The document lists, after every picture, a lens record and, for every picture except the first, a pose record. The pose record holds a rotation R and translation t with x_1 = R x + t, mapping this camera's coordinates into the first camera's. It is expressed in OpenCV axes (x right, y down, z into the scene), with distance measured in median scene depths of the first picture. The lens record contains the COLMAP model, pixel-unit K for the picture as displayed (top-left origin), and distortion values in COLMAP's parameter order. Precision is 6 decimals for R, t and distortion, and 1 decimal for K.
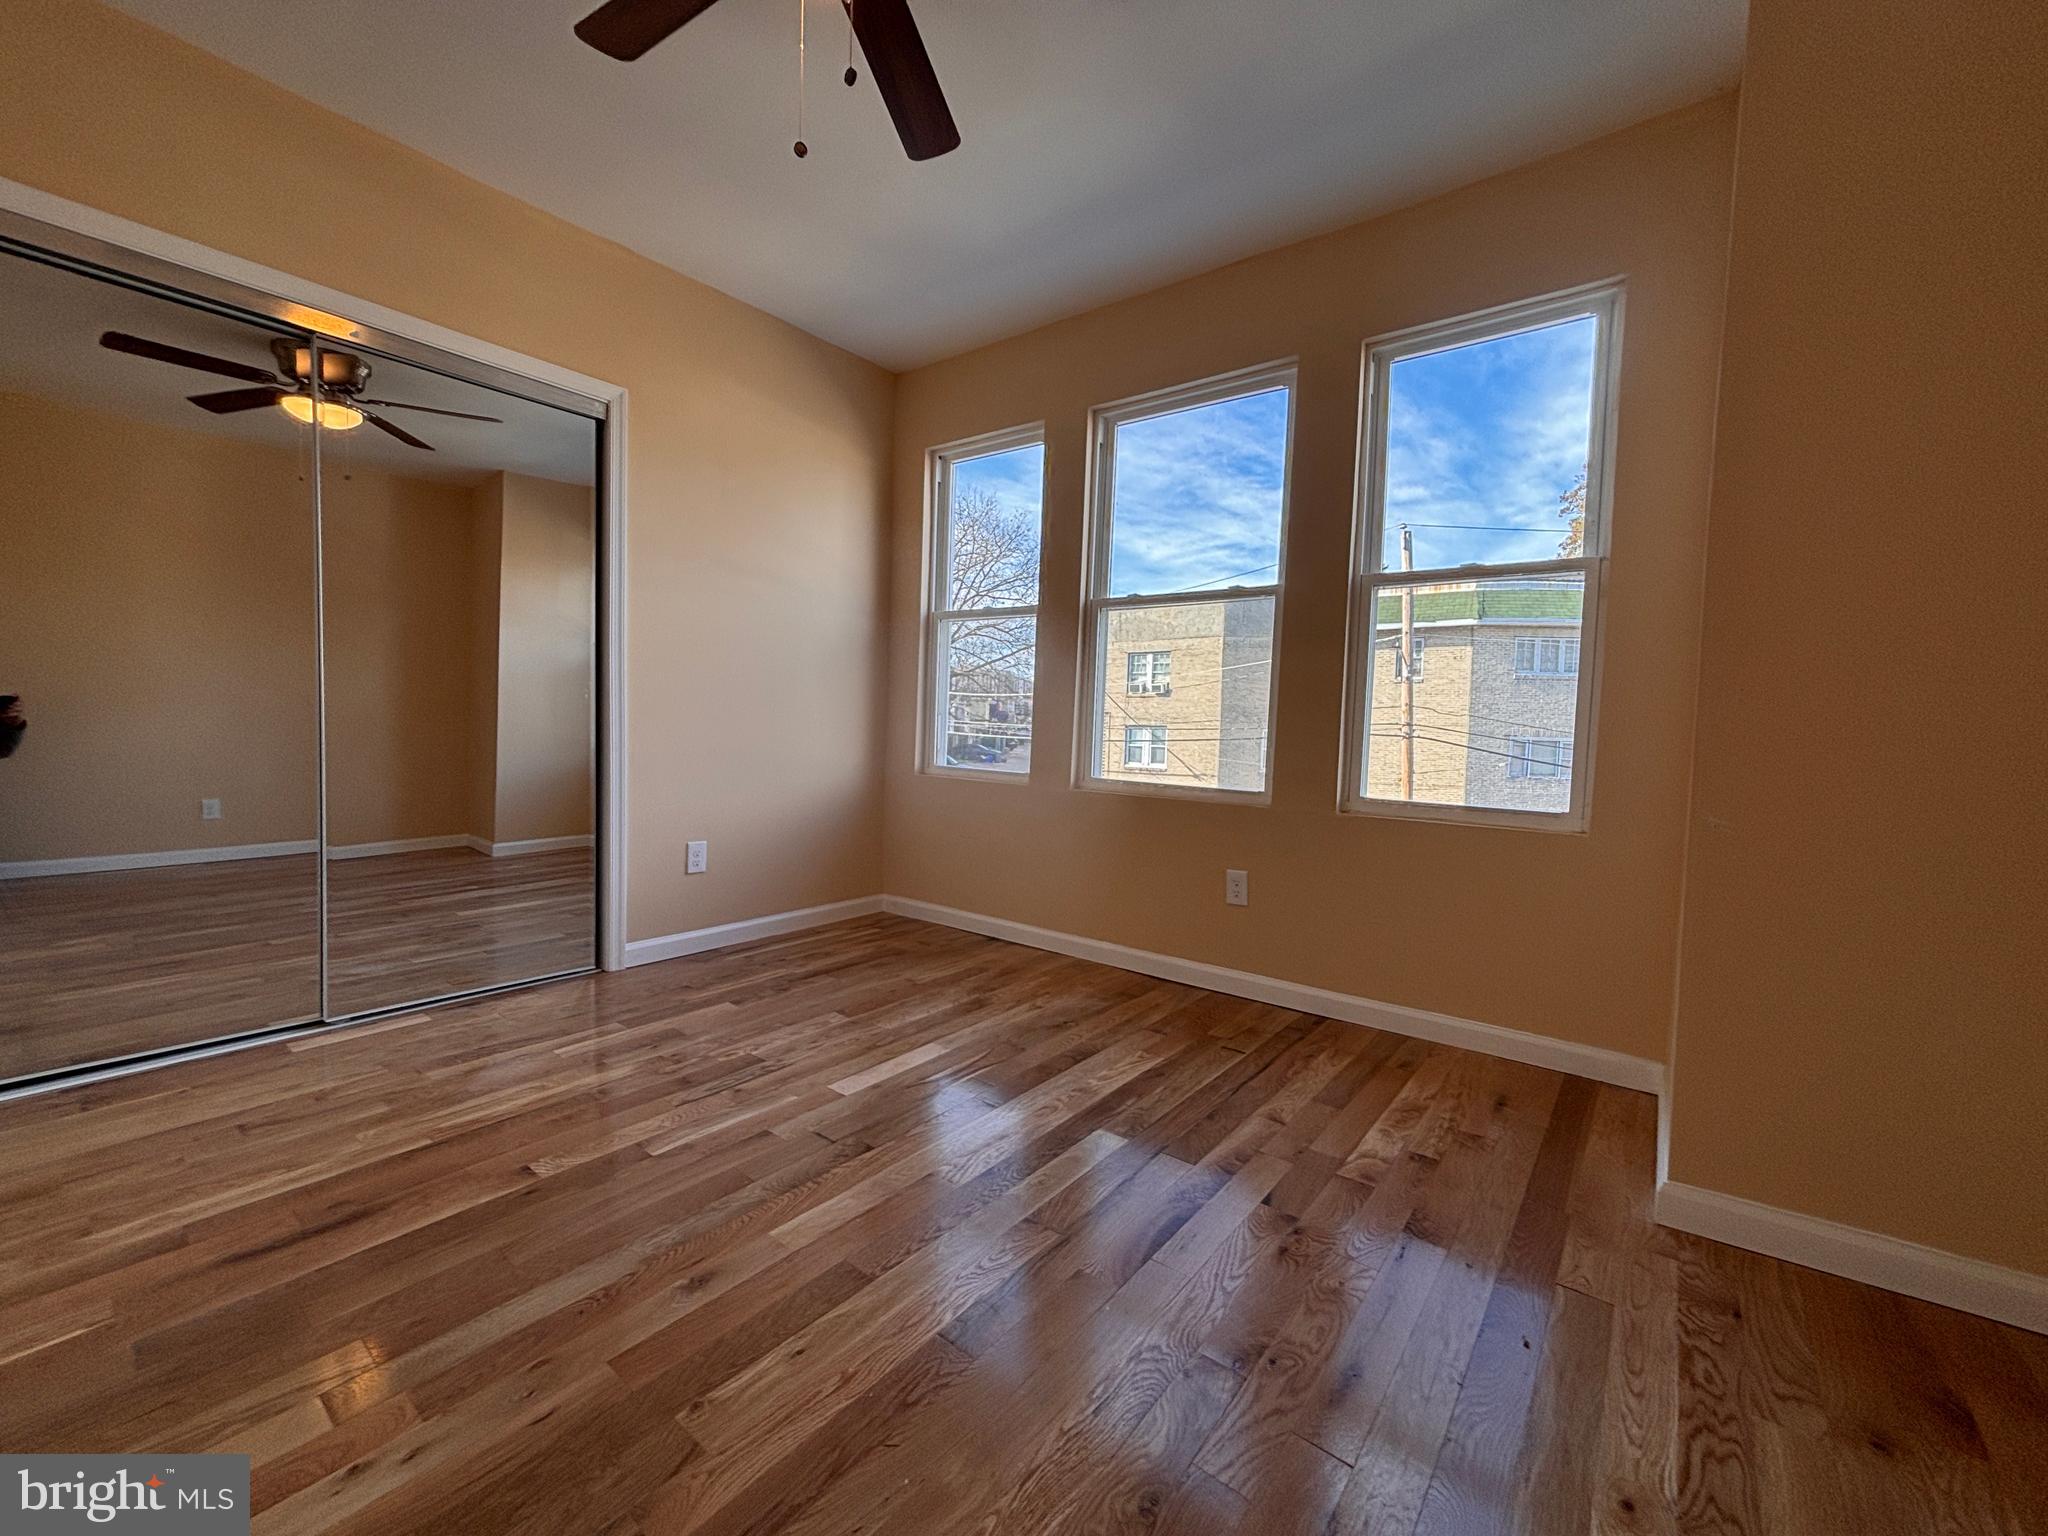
lens RADIAL K [[821.2, 0, 1028.9], [0, 821.2, 764.4], [0, 0, 1]] dist [0.001035, 0.000328]
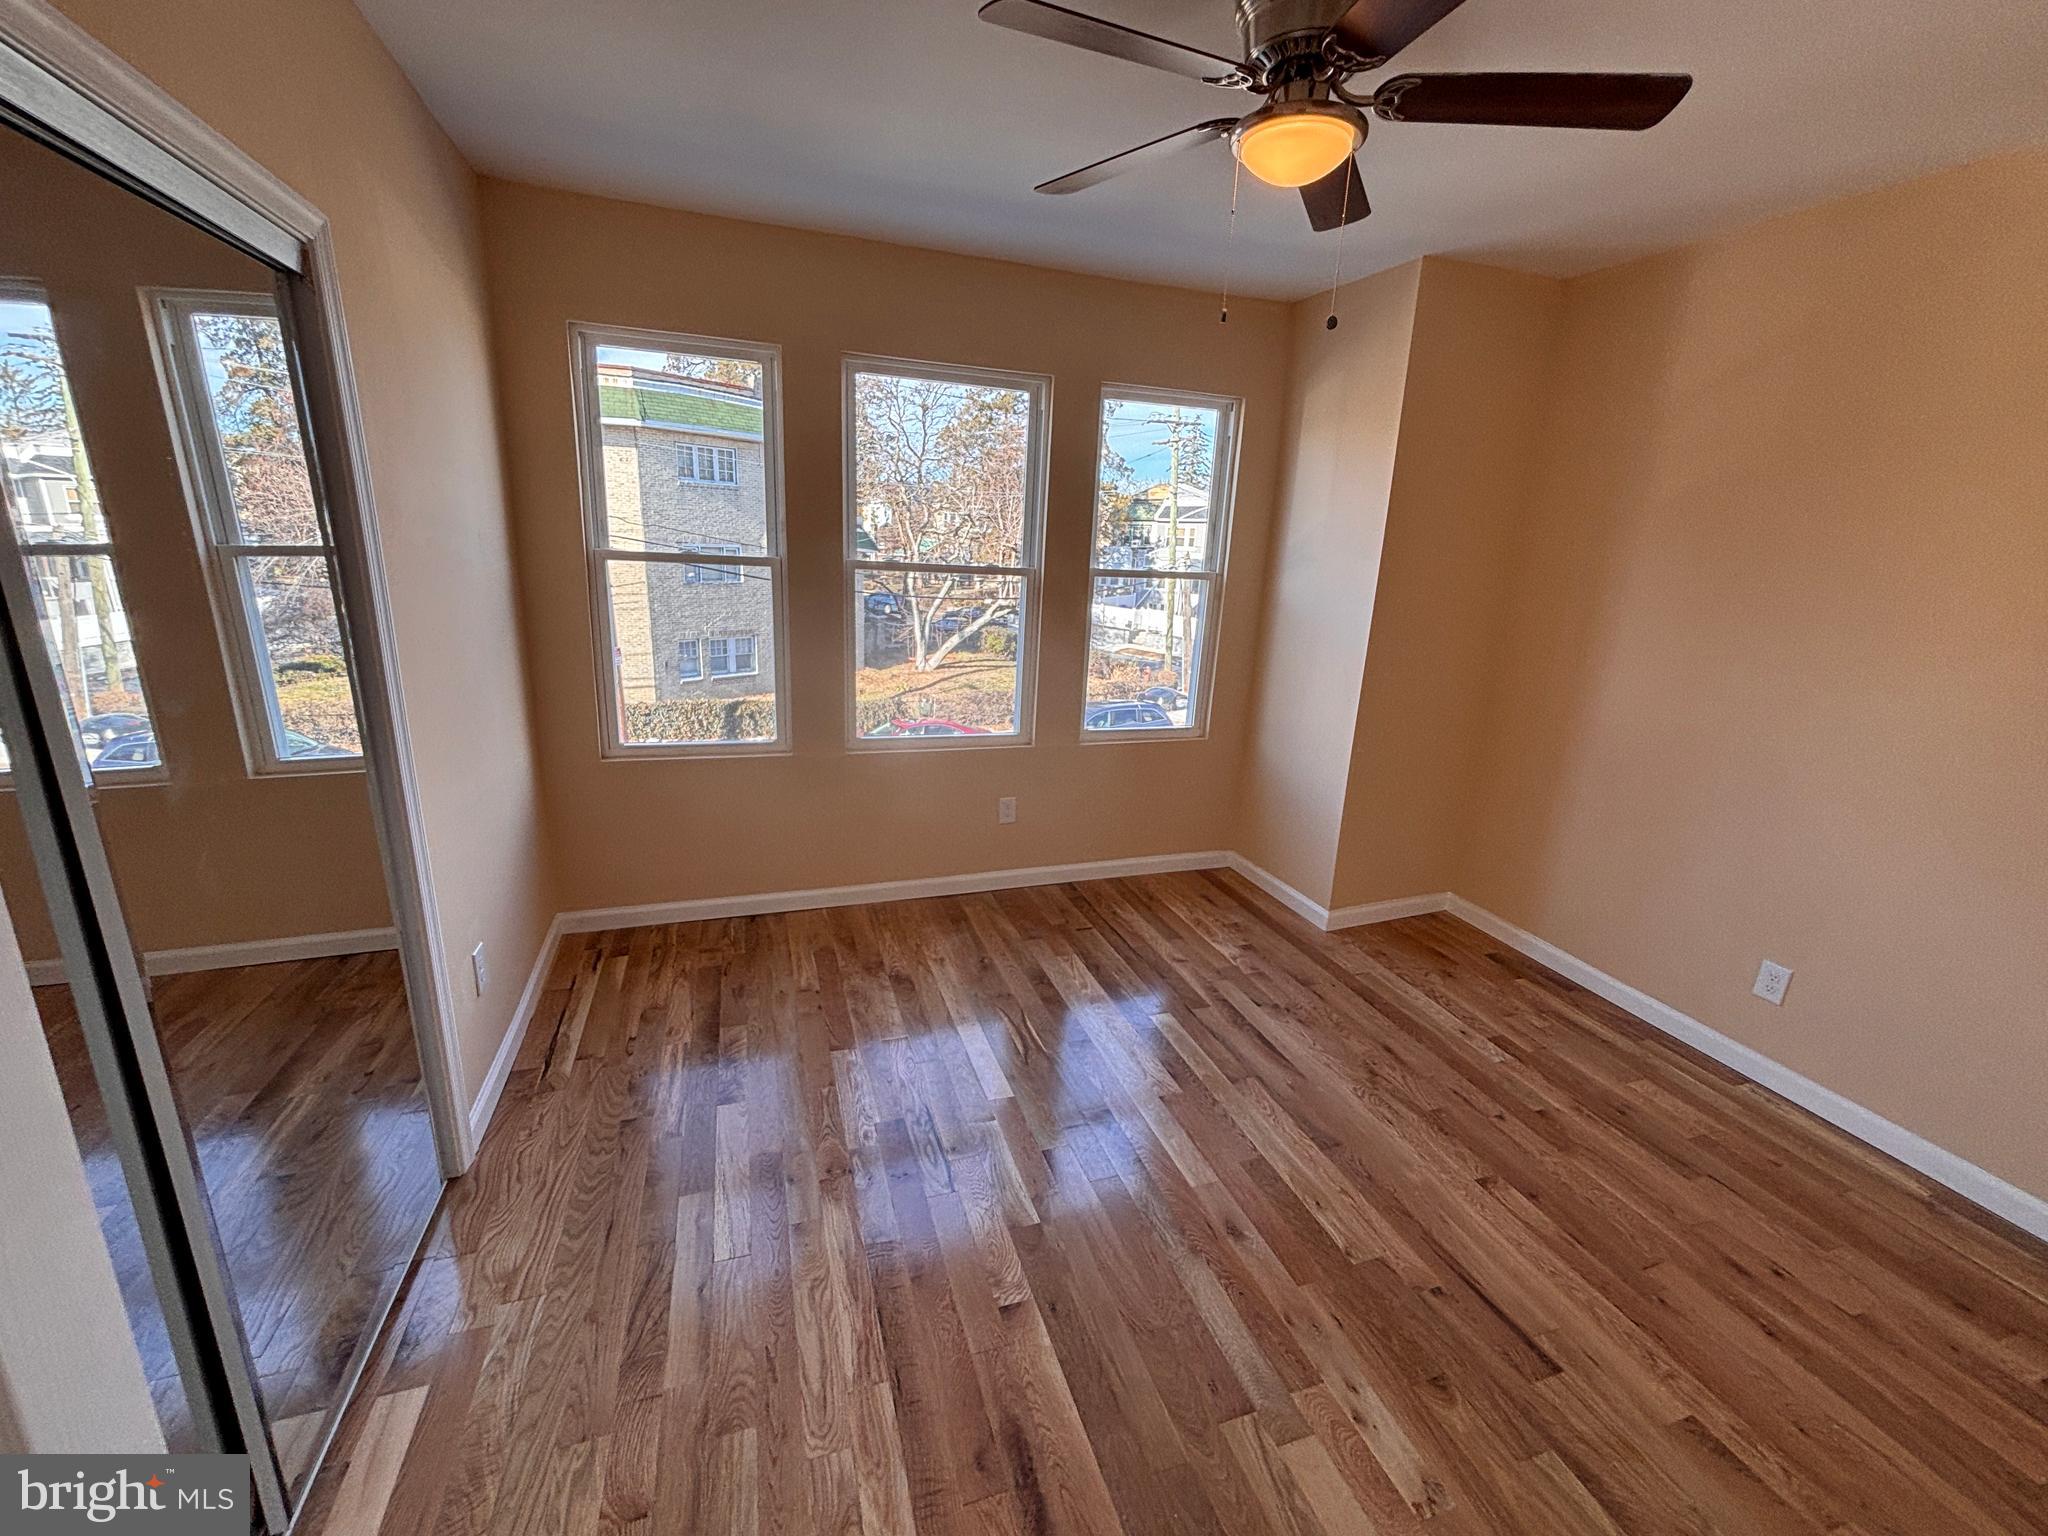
lens RADIAL K [[812.4, 0, 1019.5], [0, 812.4, 760.4], [0, 0, 1]] dist [0.009880, -0.000404]
pose [[0.560230, -0.225254, 0.797122, -0.938178], [0.019601, 0.965651, 0.259102, -0.330021], [-0.828105, -0.129532, 0.545402, 0.375880]]
